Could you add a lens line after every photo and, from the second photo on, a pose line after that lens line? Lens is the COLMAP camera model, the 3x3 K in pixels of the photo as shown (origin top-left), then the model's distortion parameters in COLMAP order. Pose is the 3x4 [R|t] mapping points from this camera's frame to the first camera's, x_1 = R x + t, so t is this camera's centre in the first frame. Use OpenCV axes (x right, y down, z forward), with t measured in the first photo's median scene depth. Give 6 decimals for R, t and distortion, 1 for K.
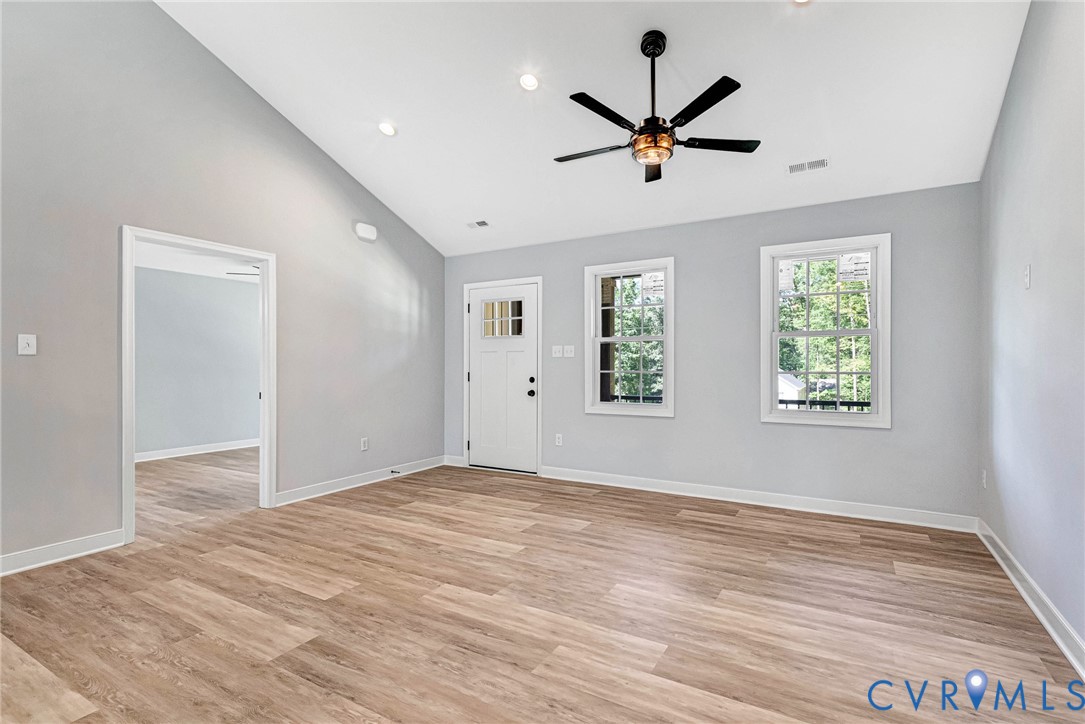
lens RADIAL K [[534.6, 0, 553.9], [0, 534.6, 365.2], [0, 0, 1]] dist [0.012112, -0.001306]
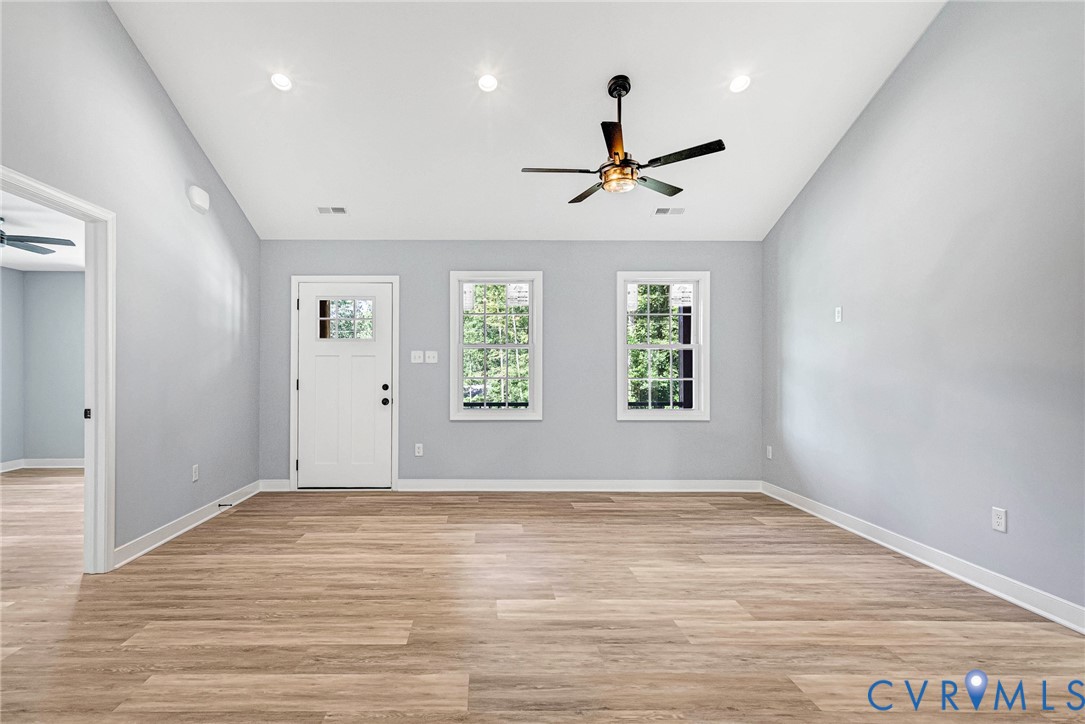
lens RADIAL K [[558.6, 0, 492.2], [0, 558.6, 369.1], [0, 0, 1]] dist [0.013029, -0.002226]
pose [[0.851775, 0.005893, 0.523874, -0.562392], [-0.002760, 0.999973, -0.006761, 0.003209], [-0.523900, 0.004313, 0.851769, 0.118644]]
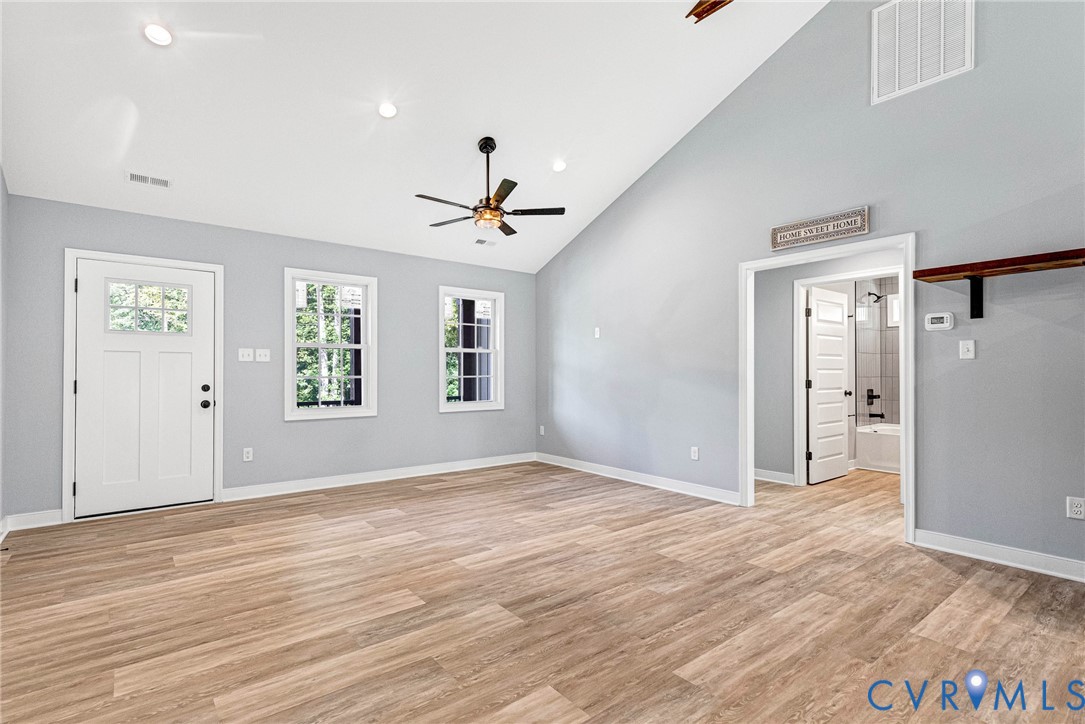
lens RADIAL K [[534.6, 0, 553.9], [0, 534.6, 365.2], [0, 0, 1]] dist [0.012112, -0.001306]
pose [[0.324834, 0.013853, 0.945670, -0.940320], [-0.001863, 0.999900, -0.014007, 0.003828], [-0.945769, 0.002788, 0.324827, 0.321215]]
